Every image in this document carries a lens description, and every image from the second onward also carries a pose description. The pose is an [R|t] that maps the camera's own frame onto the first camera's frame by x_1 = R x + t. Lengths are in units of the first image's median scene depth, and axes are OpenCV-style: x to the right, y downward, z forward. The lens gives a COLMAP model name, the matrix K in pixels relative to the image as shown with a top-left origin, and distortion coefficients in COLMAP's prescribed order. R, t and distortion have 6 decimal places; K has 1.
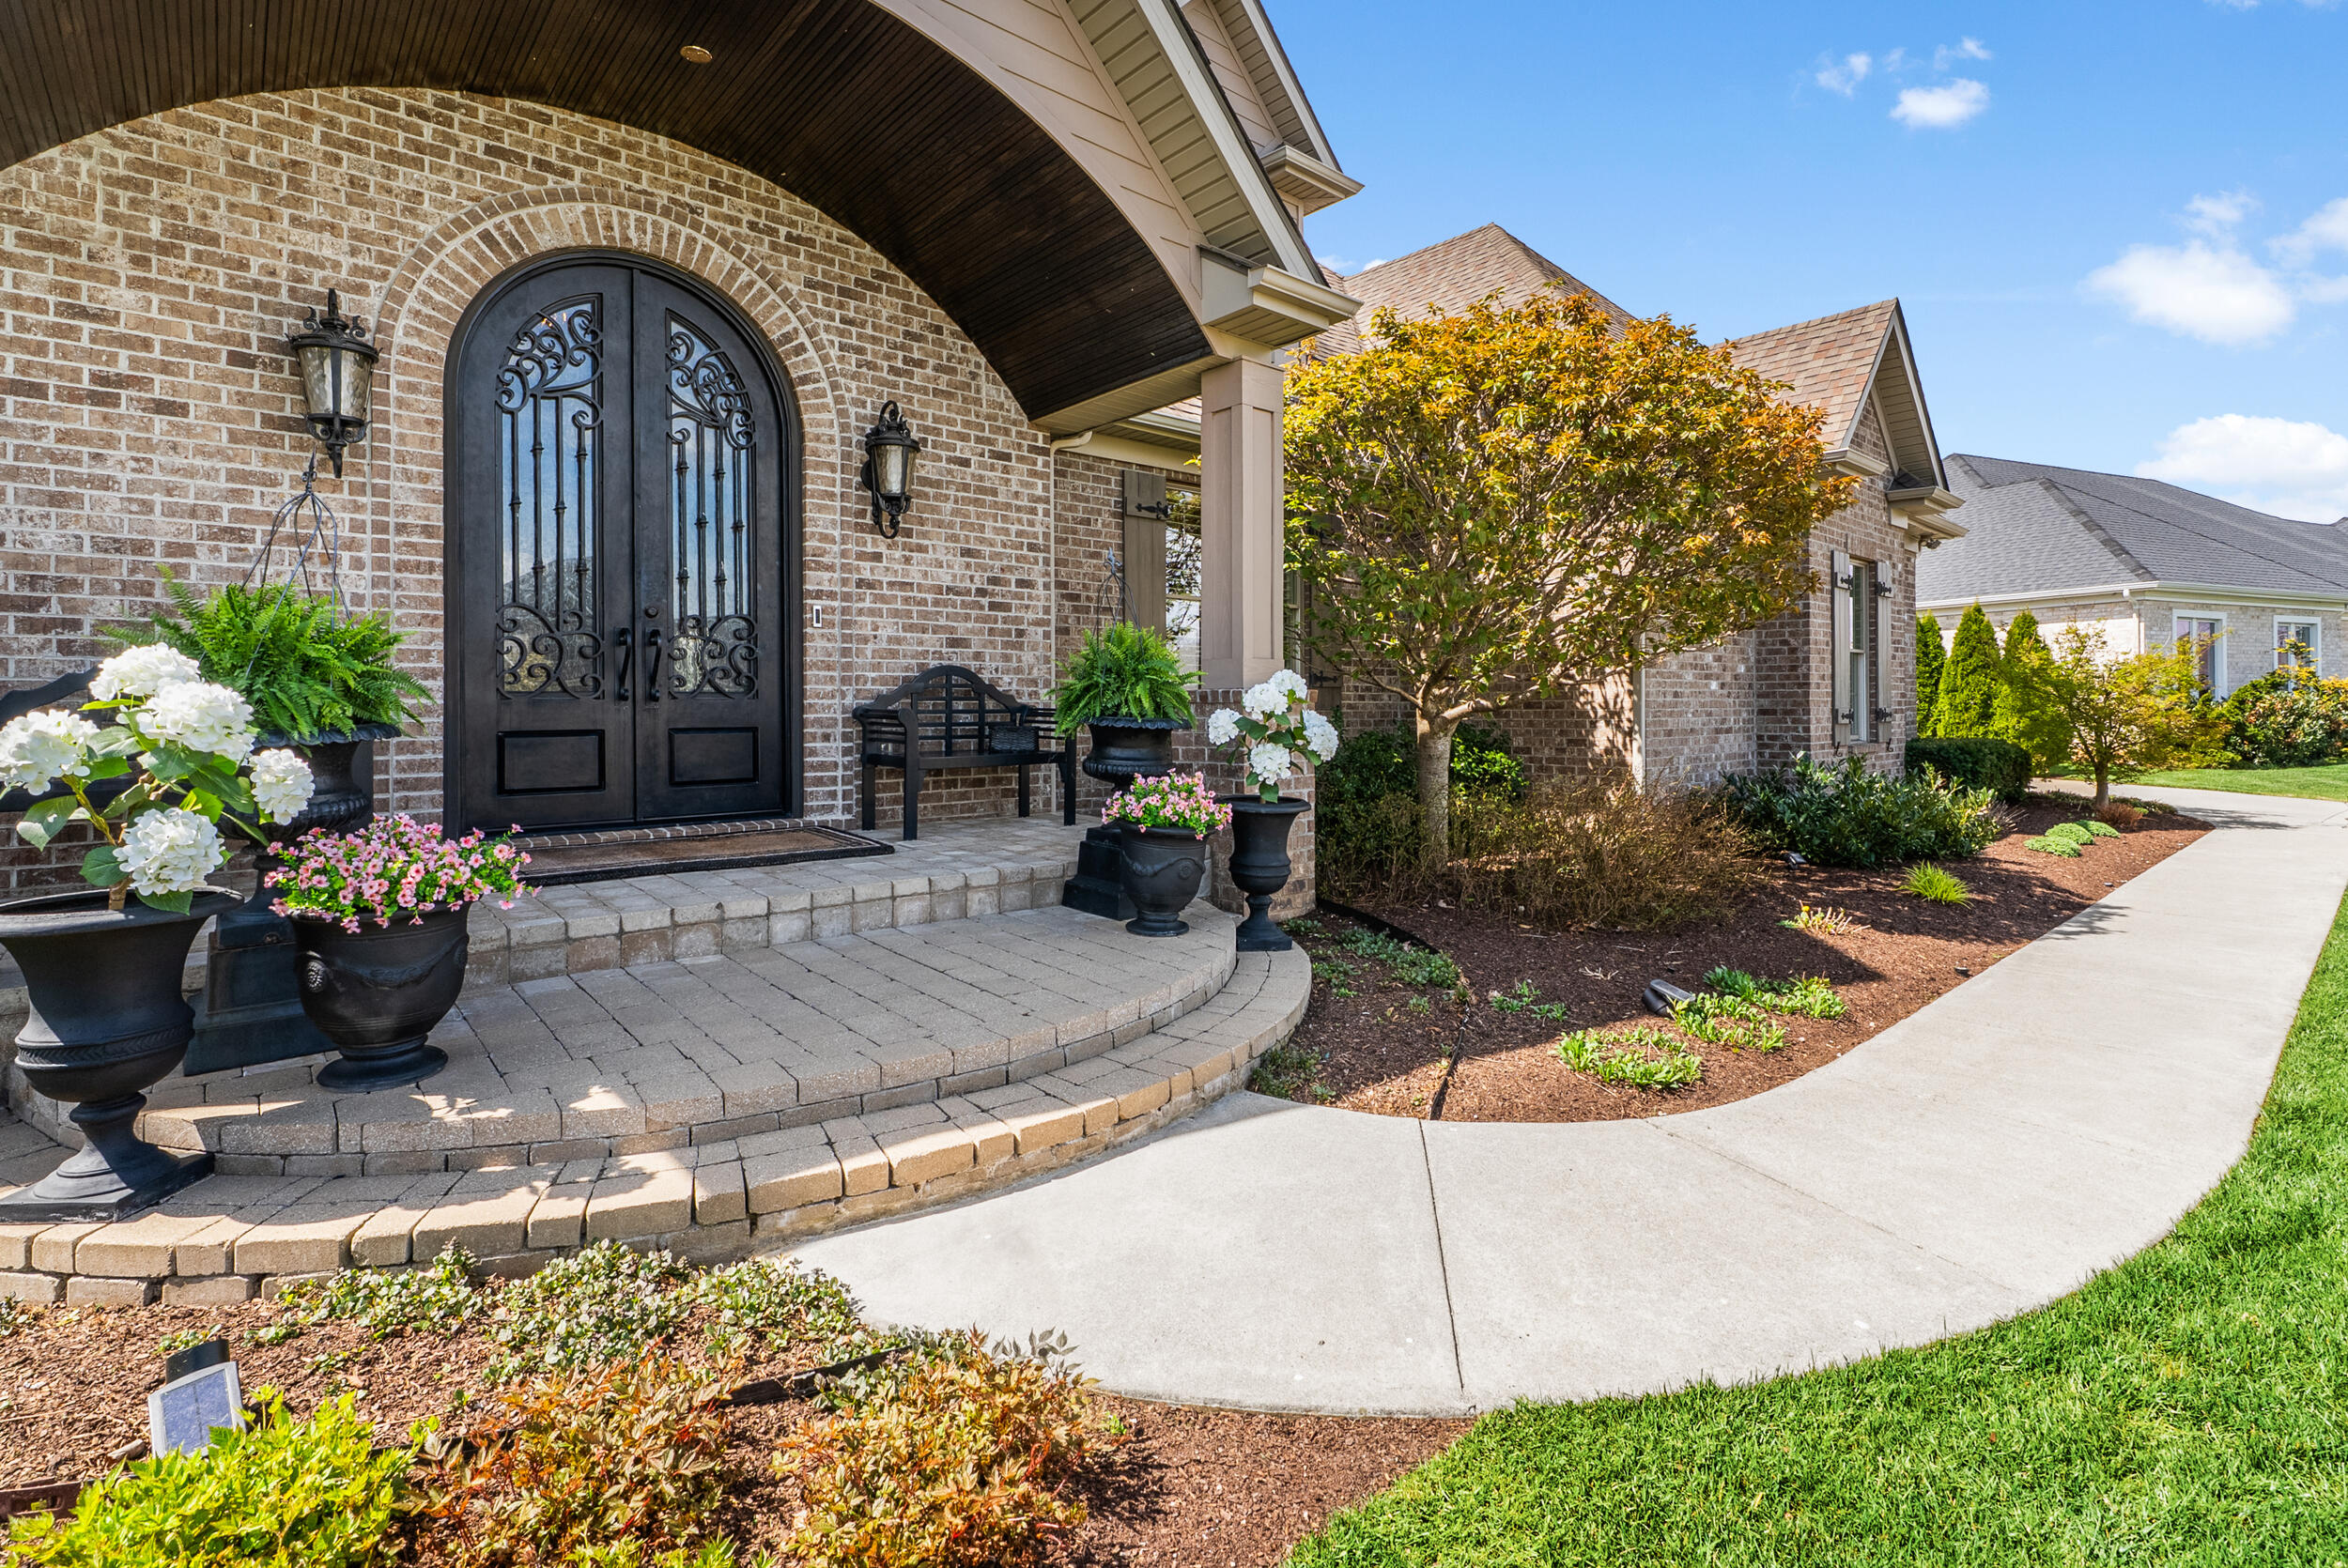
lens RADIAL K [[1080.6, 0, 1134.1], [0, 1080.6, 716.4], [0, 0, 1]] dist [0.002348, 0.000128]
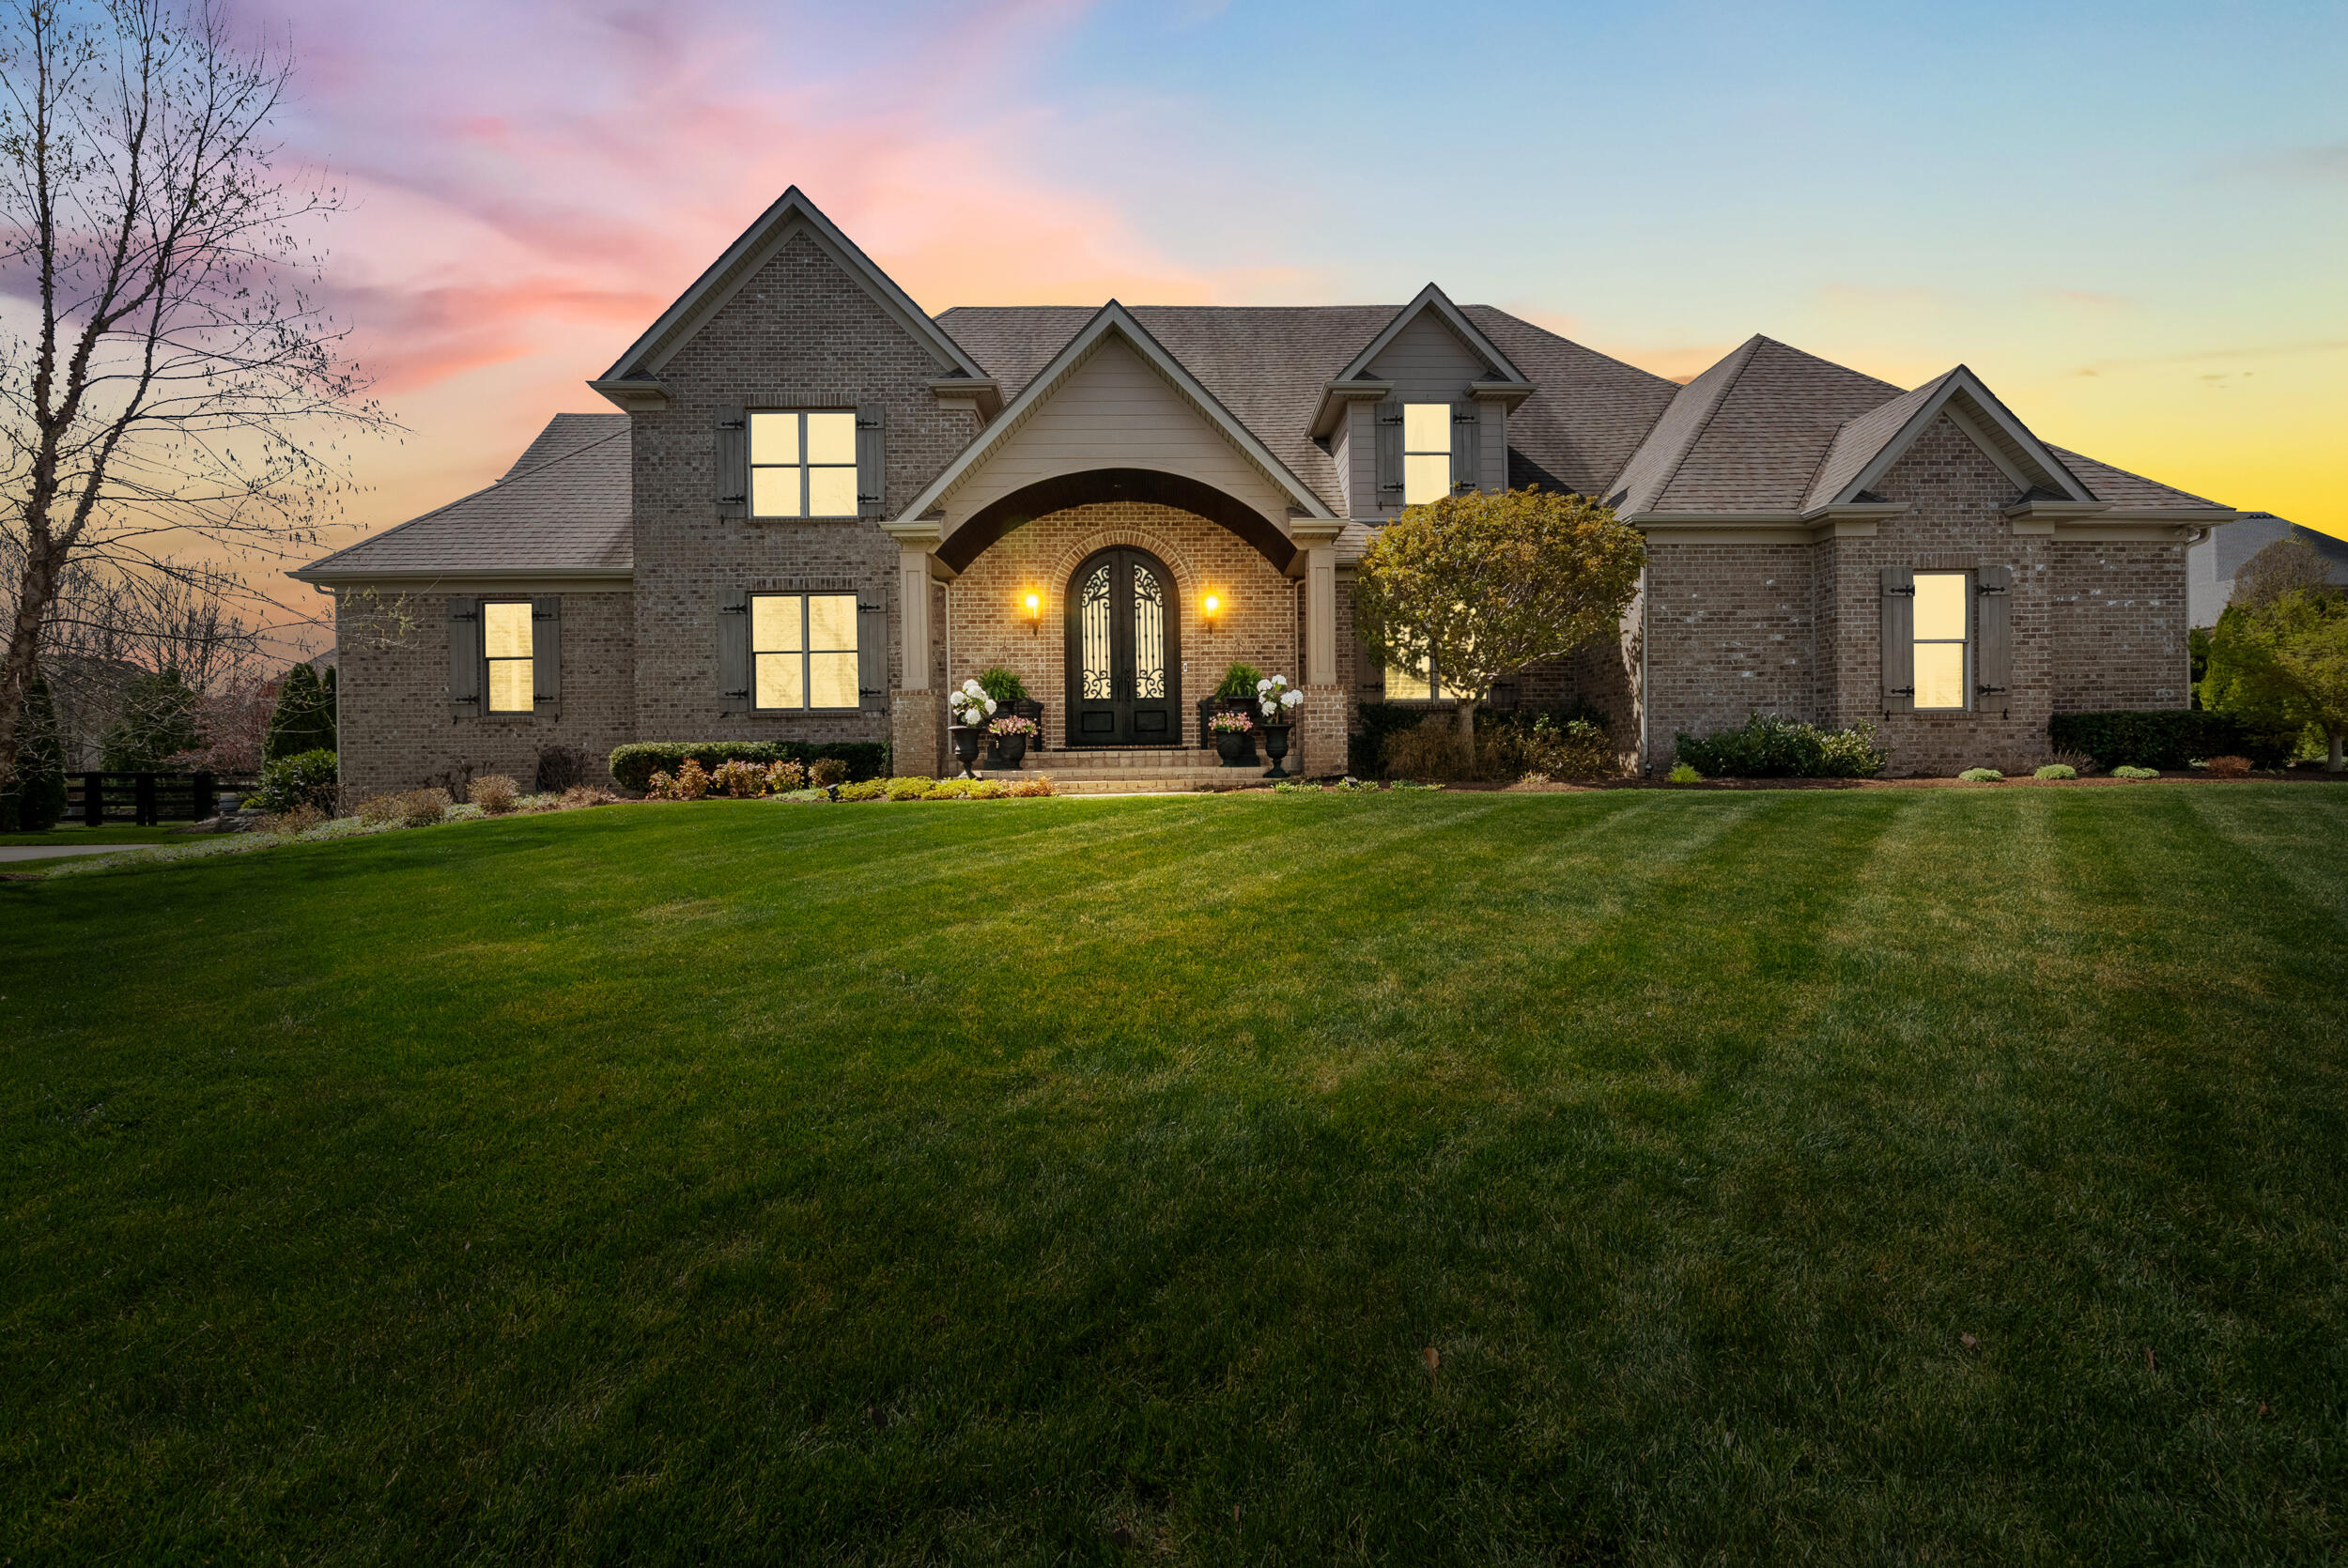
lens RADIAL K [[1080.6, 0, 1176.4], [0, 1080.6, 783.4], [0, 0, 1]] dist [0.002348, 0.000128]
pose [[0.773711, -0.001457, -0.633537, 1.447937], [0.004750, 0.999983, 0.003502, 0.191990], [0.633521, -0.005719, 0.773704, -1.108748]]
